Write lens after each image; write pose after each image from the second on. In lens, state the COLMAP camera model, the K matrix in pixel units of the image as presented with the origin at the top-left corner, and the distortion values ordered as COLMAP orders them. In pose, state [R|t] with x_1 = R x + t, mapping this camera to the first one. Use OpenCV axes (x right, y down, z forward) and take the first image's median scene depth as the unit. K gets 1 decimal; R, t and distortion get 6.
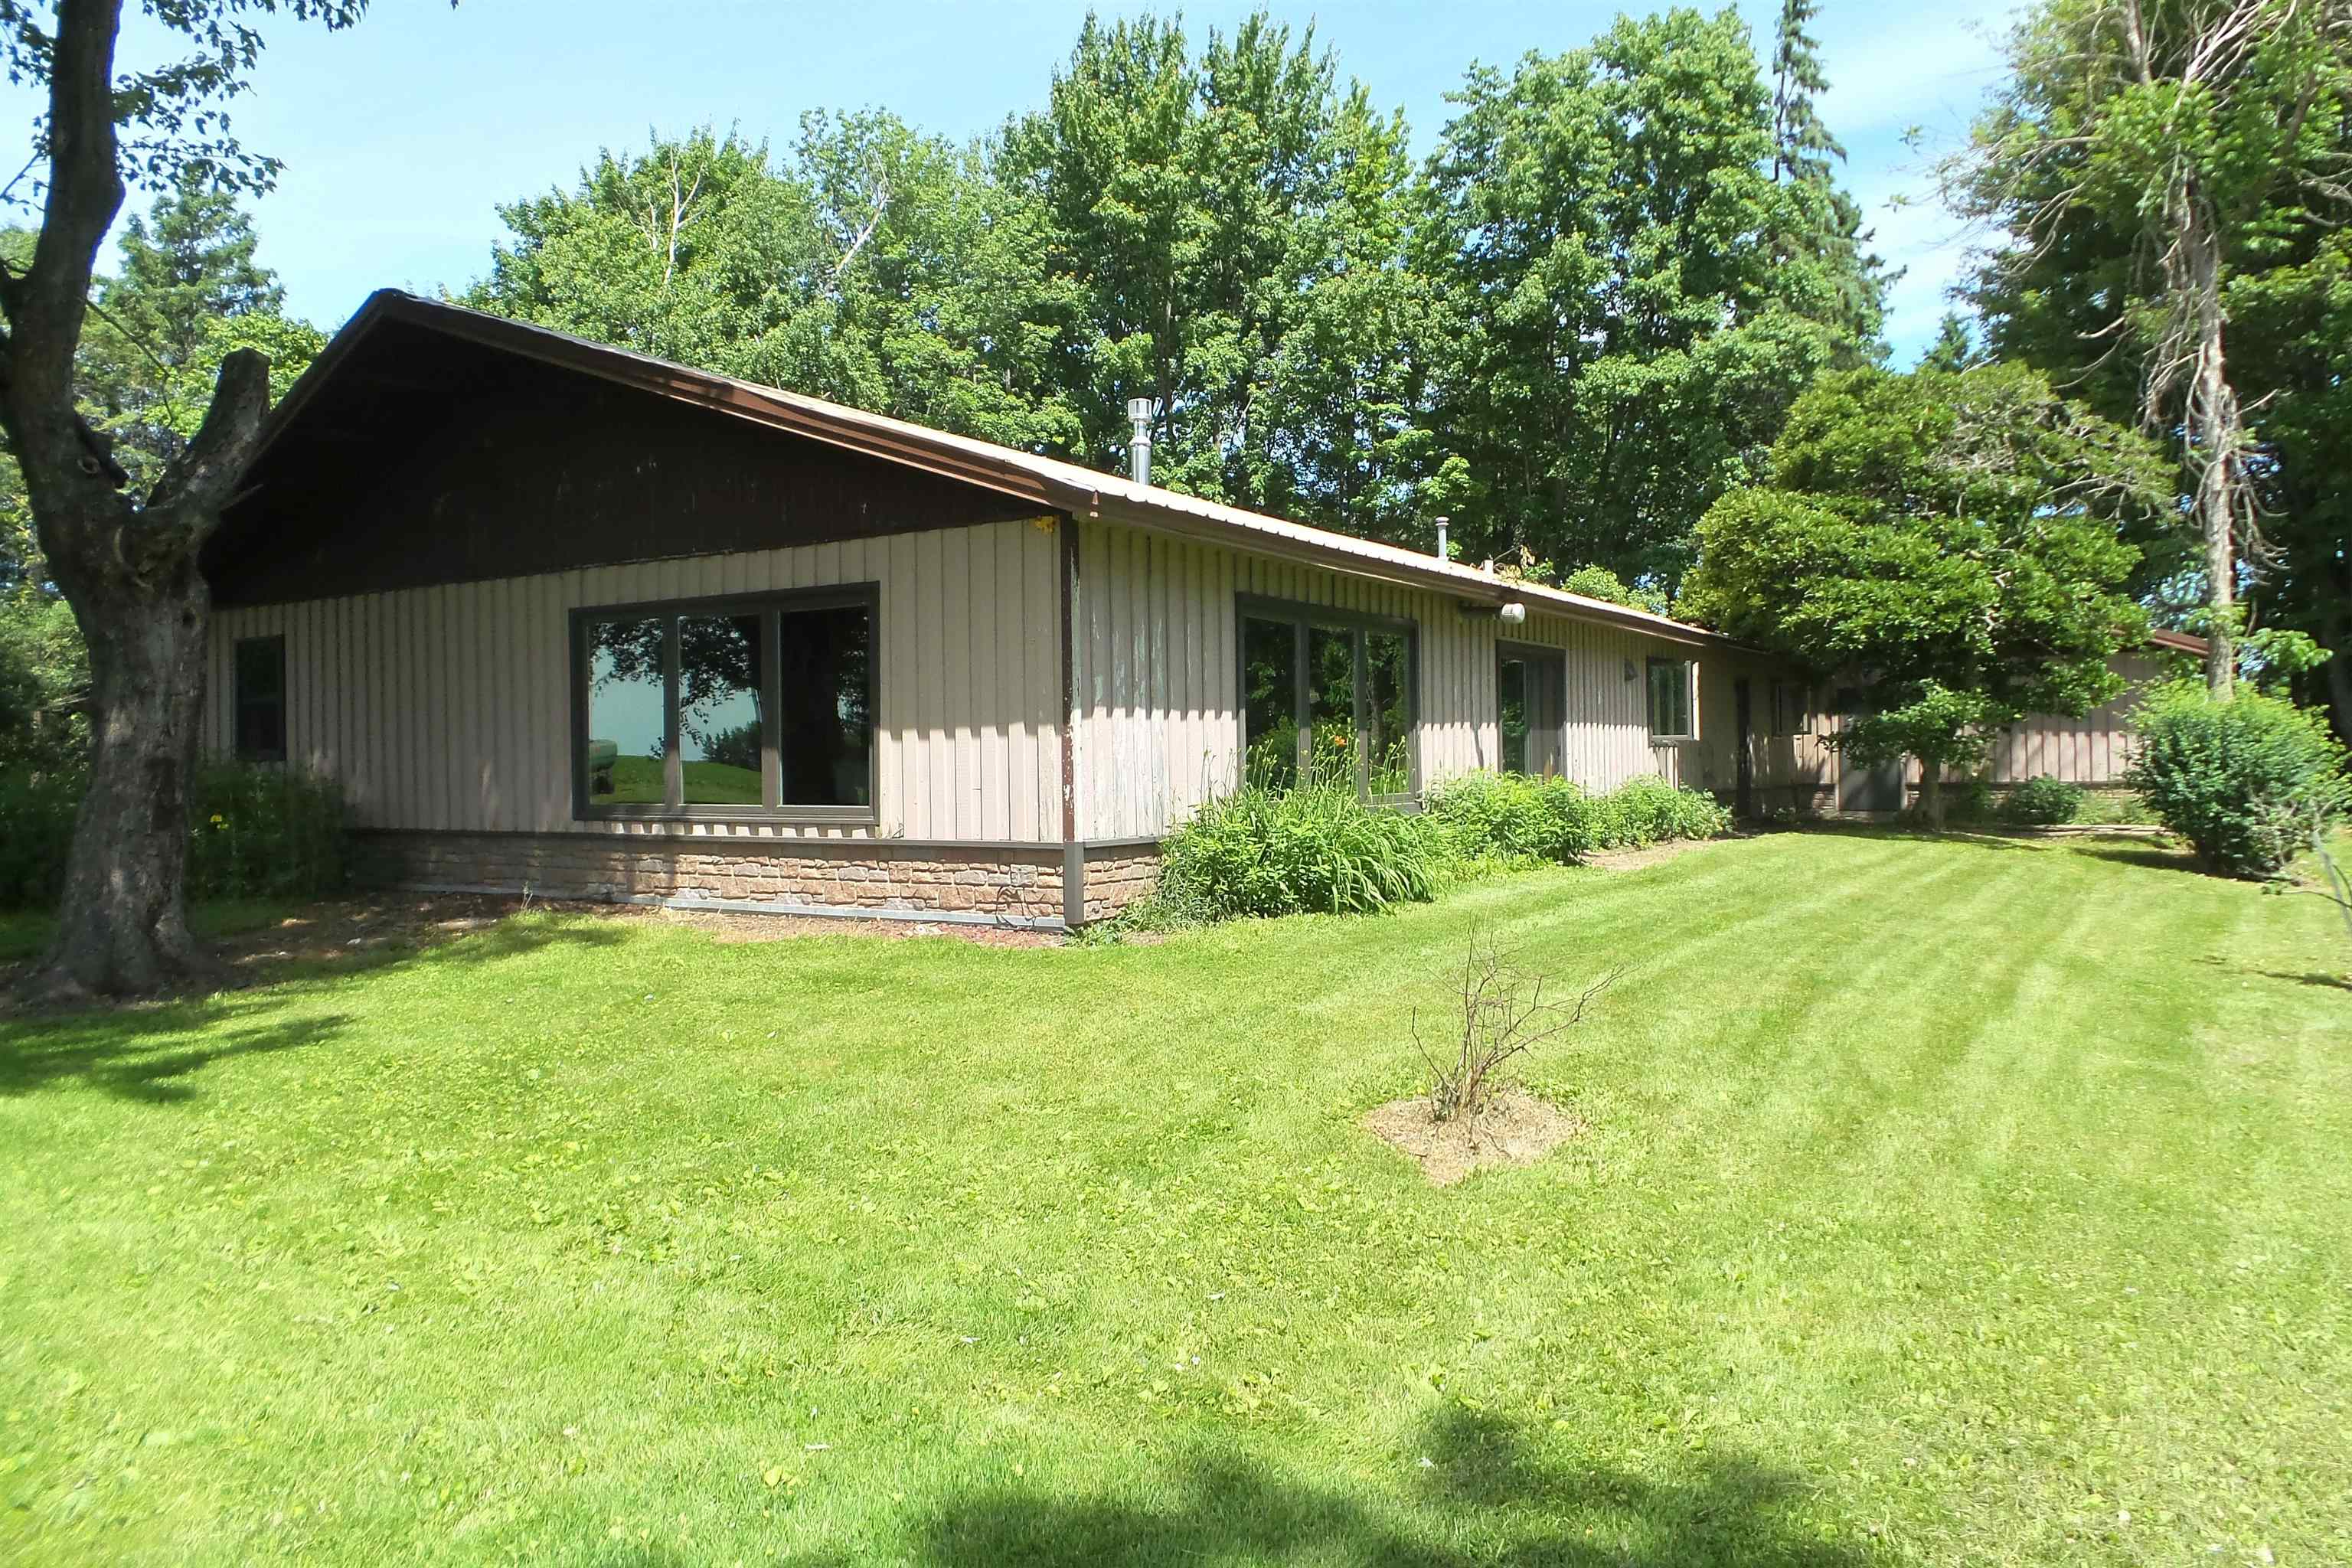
lens RADIAL K [[1633.8, 0, 1173.4], [0, 1633.8, 660.5], [0, 0, 1]] dist [-0.028311, -0.002268]
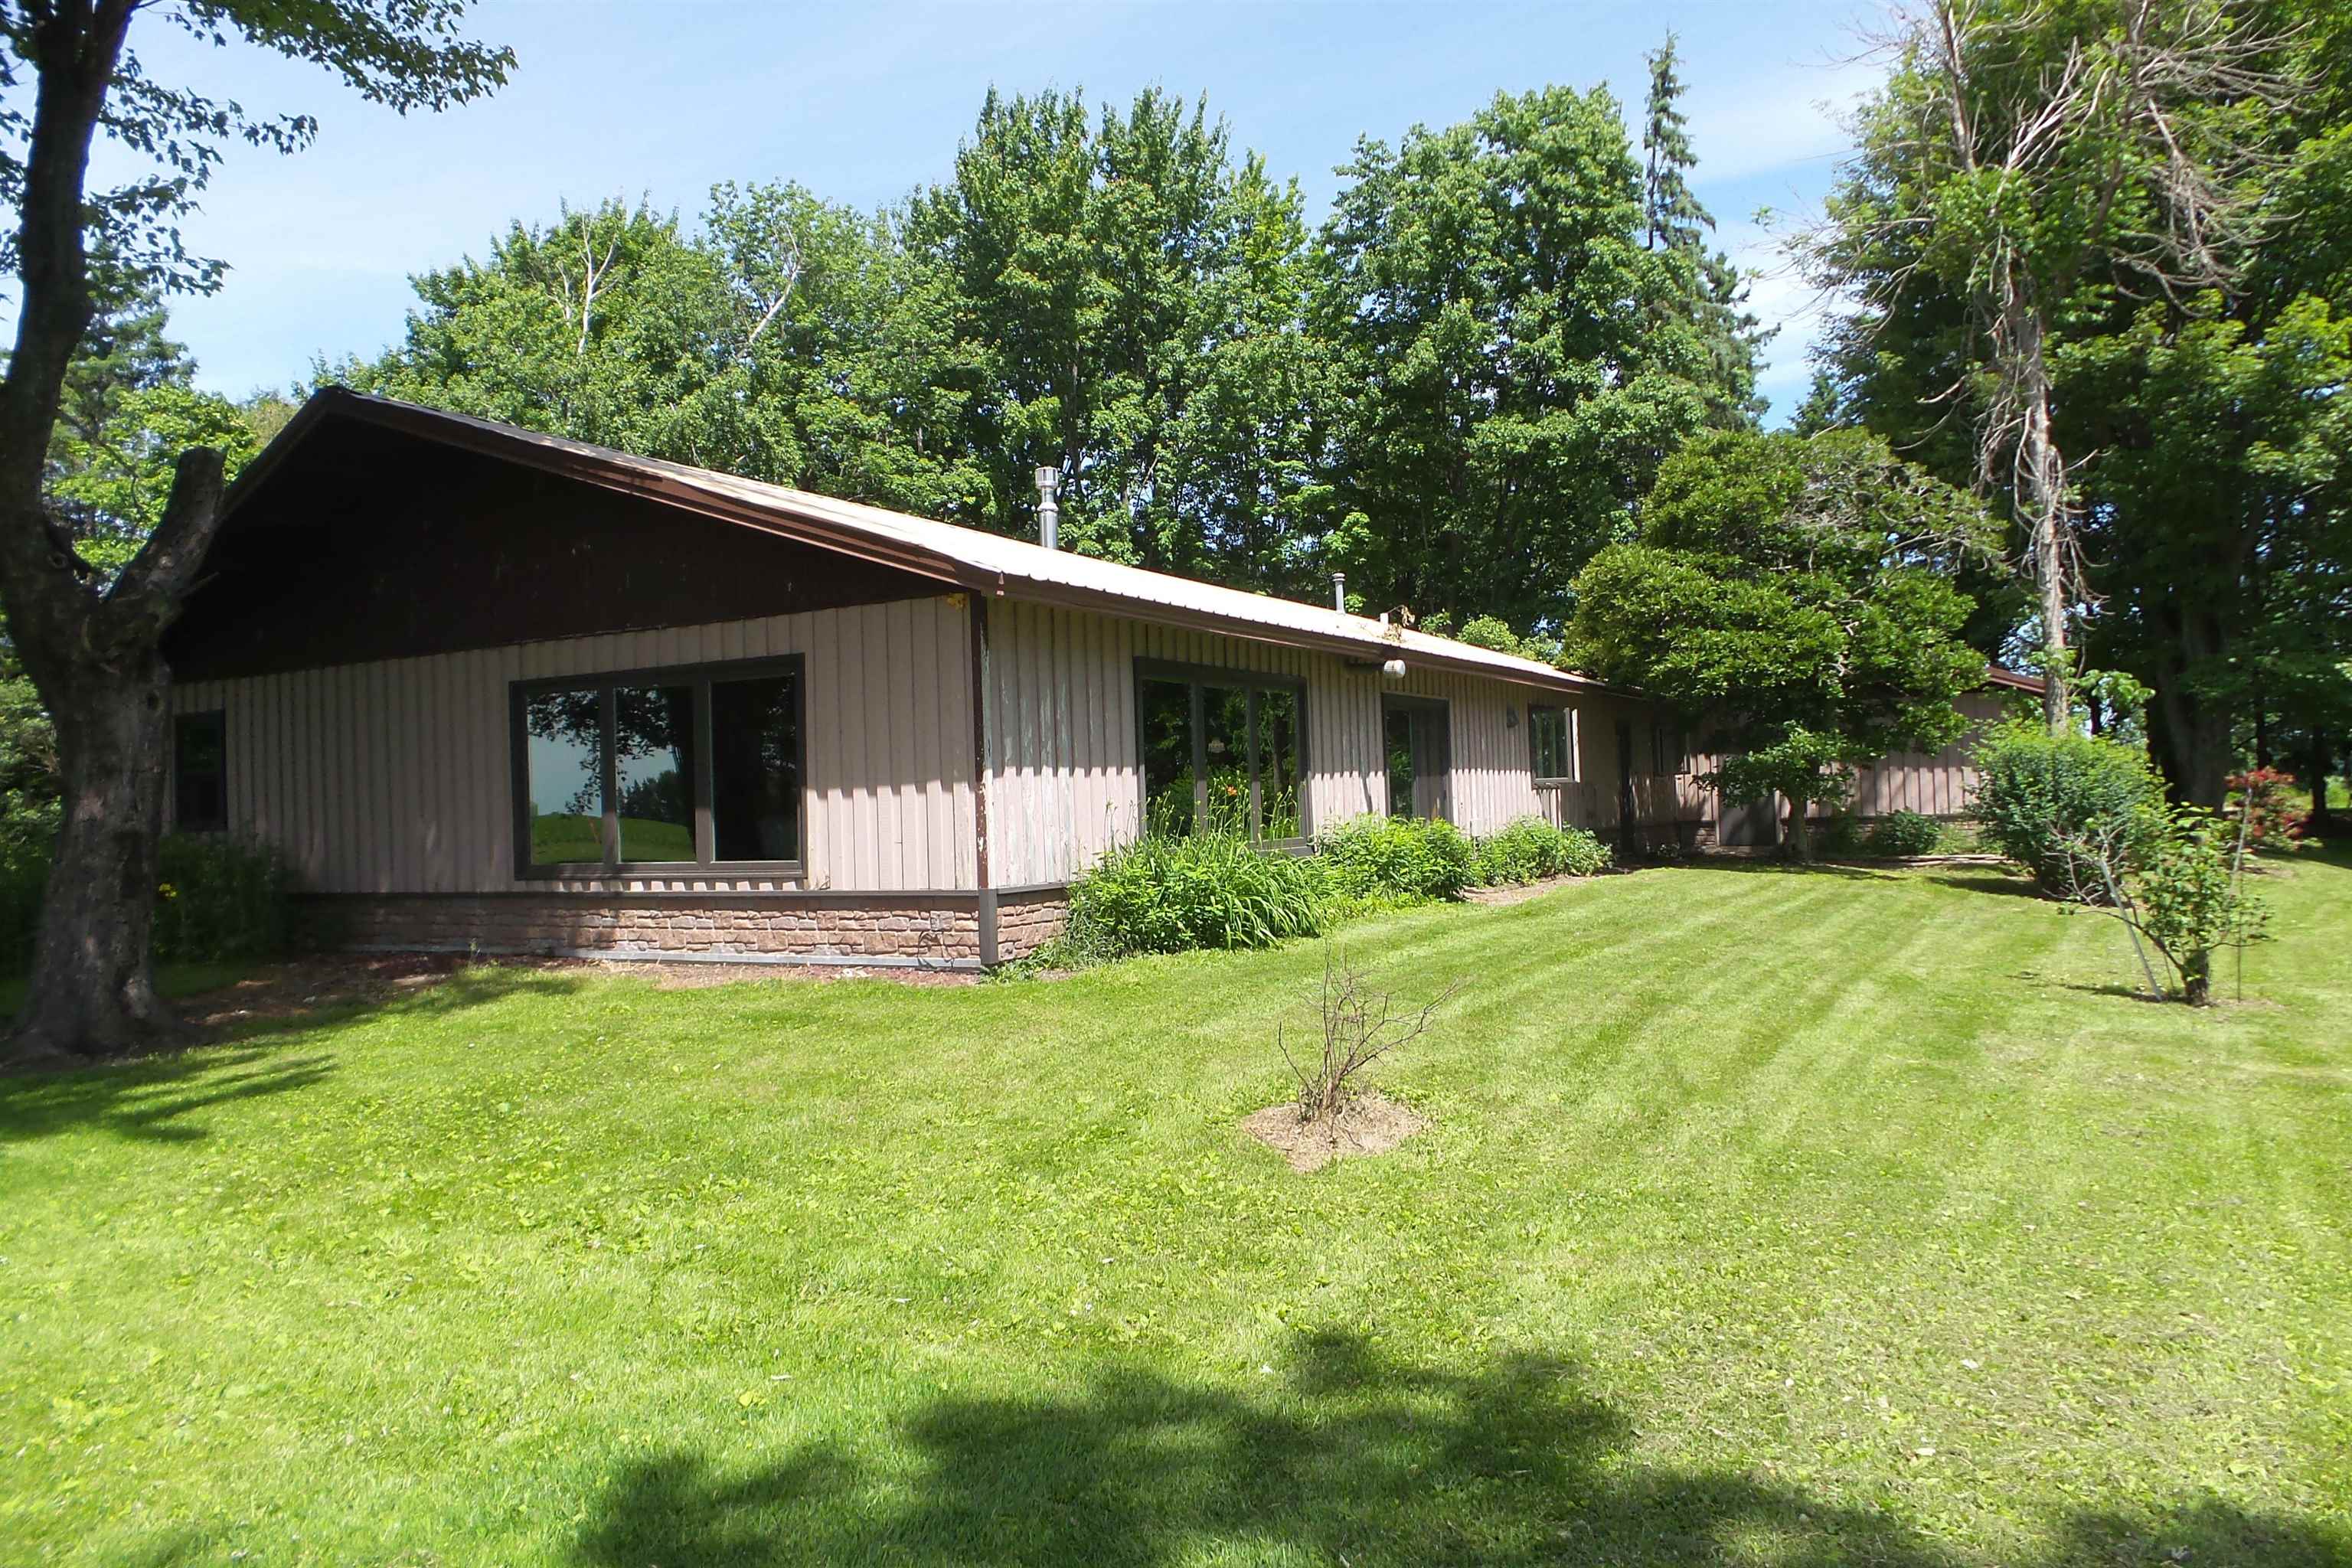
lens RADIAL K [[1598.3, 0, 1163.9], [0, 1598.3, 717.0], [0, 0, 1]] dist [-0.002030, 0.001142]
pose [[0.998728, -0.016989, 0.047466, 0.004165], [0.016801, 0.999849, 0.004352, -0.003768], [-0.047533, -0.003549, 0.998863, -0.040865]]
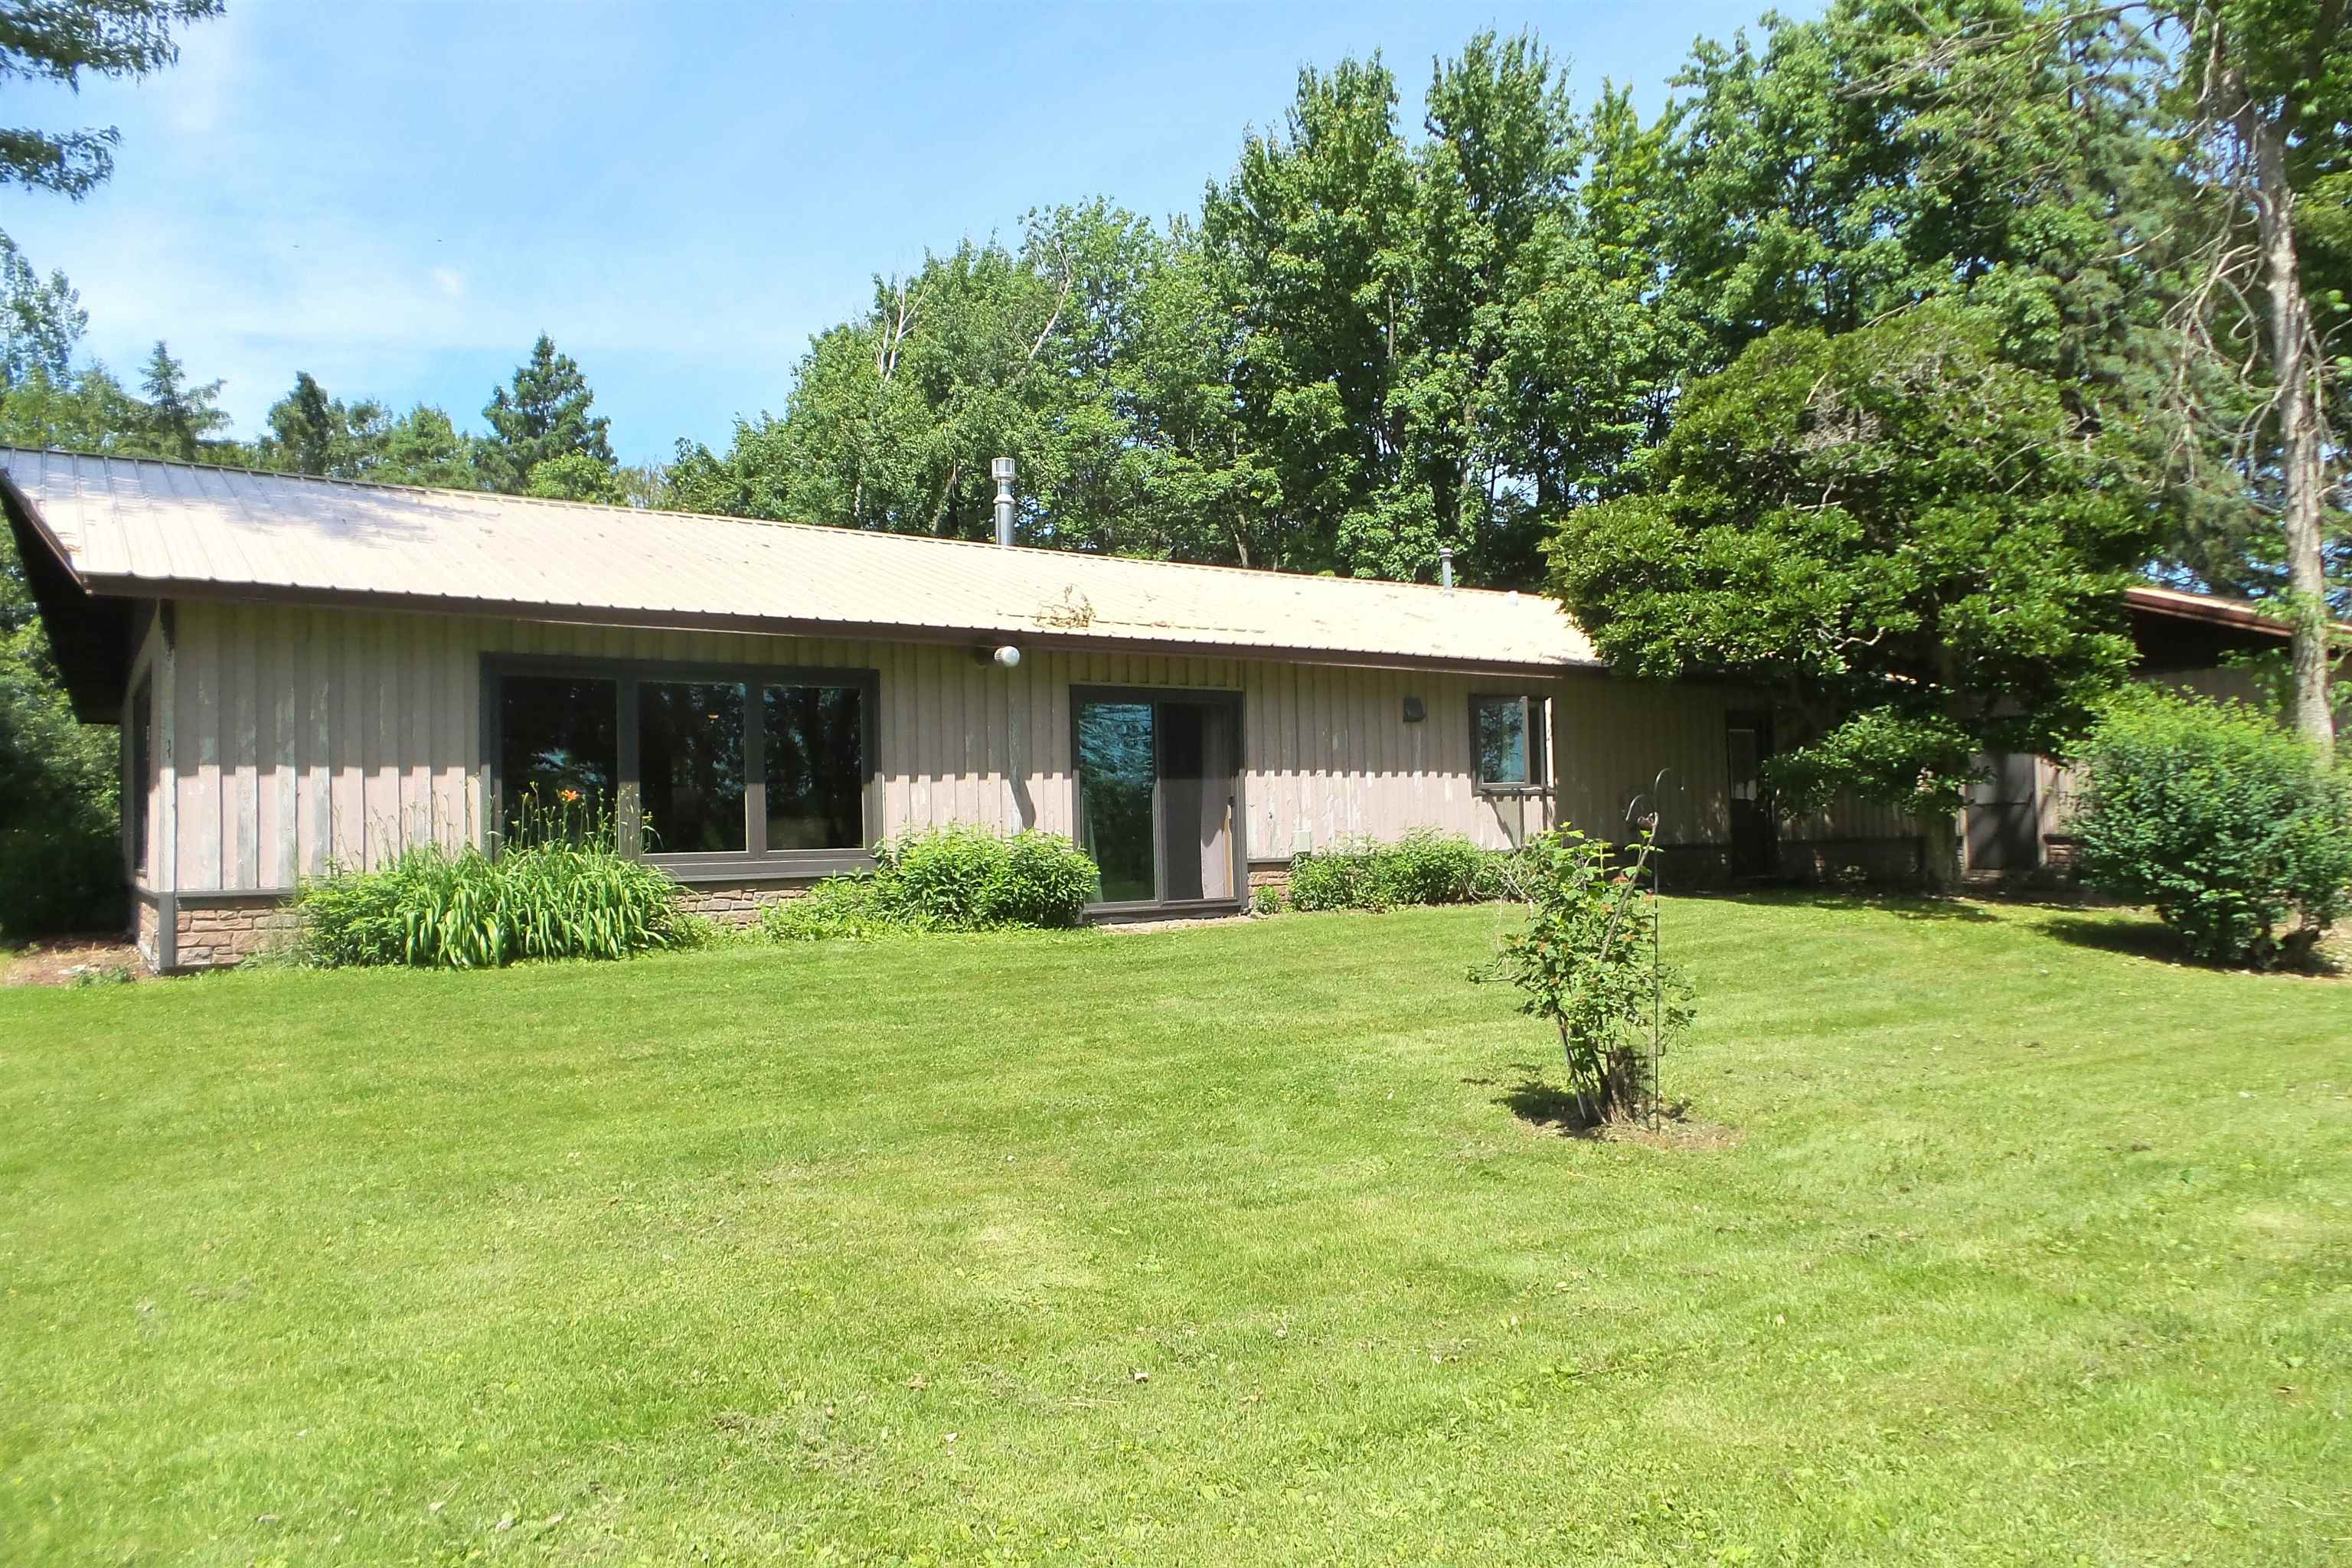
lens RADIAL K [[1611.0, 0, 1120.3], [0, 1611.0, 679.3], [0, 0, 1]] dist [-0.000758, -0.000800]
pose [[0.920328, -0.043771, -0.388690, 0.527886], [0.033311, 0.998880, -0.033615, 0.014694], [0.389726, 0.017989, 0.920755, 0.139257]]
